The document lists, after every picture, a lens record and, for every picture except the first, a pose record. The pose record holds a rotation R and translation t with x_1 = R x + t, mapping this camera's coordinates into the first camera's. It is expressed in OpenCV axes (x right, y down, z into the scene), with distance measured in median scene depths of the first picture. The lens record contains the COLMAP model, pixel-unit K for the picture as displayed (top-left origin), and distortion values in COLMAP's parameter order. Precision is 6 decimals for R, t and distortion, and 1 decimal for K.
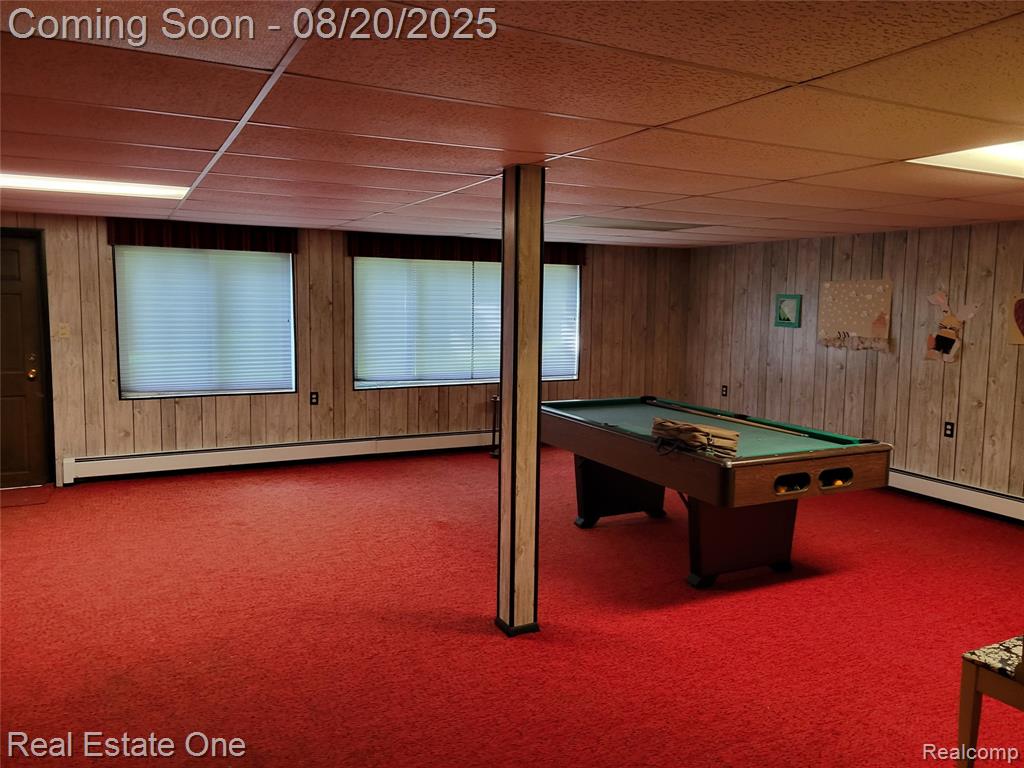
lens RADIAL K [[770.9, 0, 515.1], [0, 770.9, 381.8], [0, 0, 1]] dist [0.044159, -0.006154]
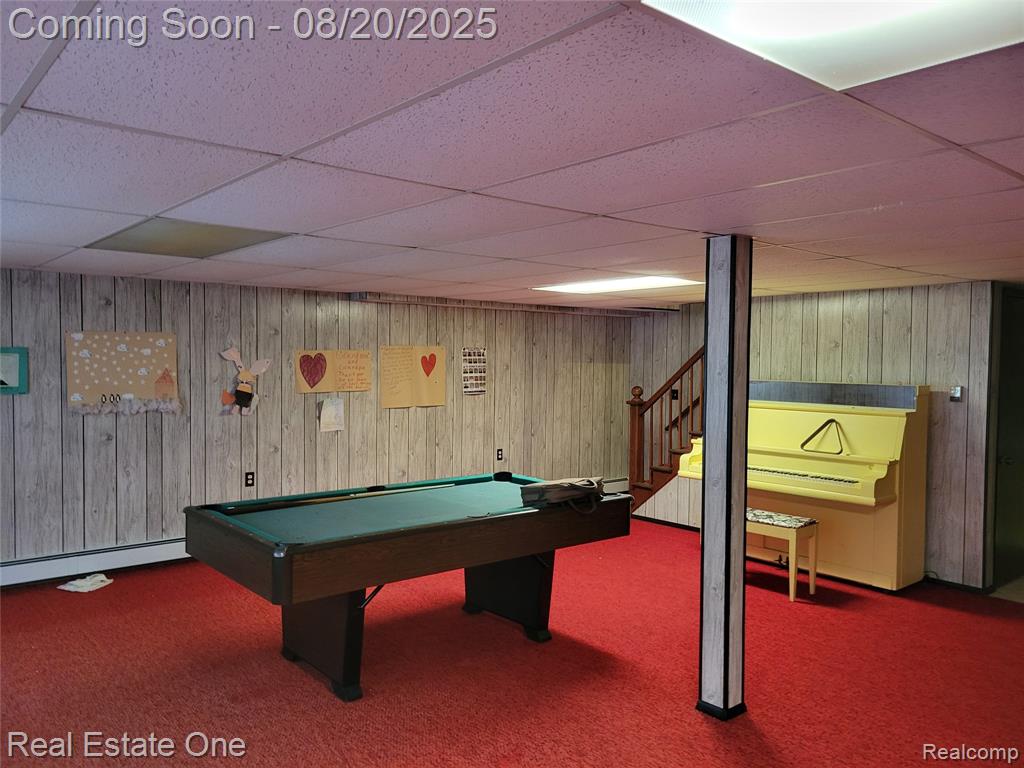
lens RADIAL K [[770.9, 0, 514.7], [0, 770.9, 382.4], [0, 0, 1]] dist [0.044159, -0.006154]
pose [[-0.224779, -0.047153, 0.973268, -0.512598], [0.092677, 0.993266, 0.069526, -0.103871], [-0.969992, 0.105828, -0.218895, 0.847536]]
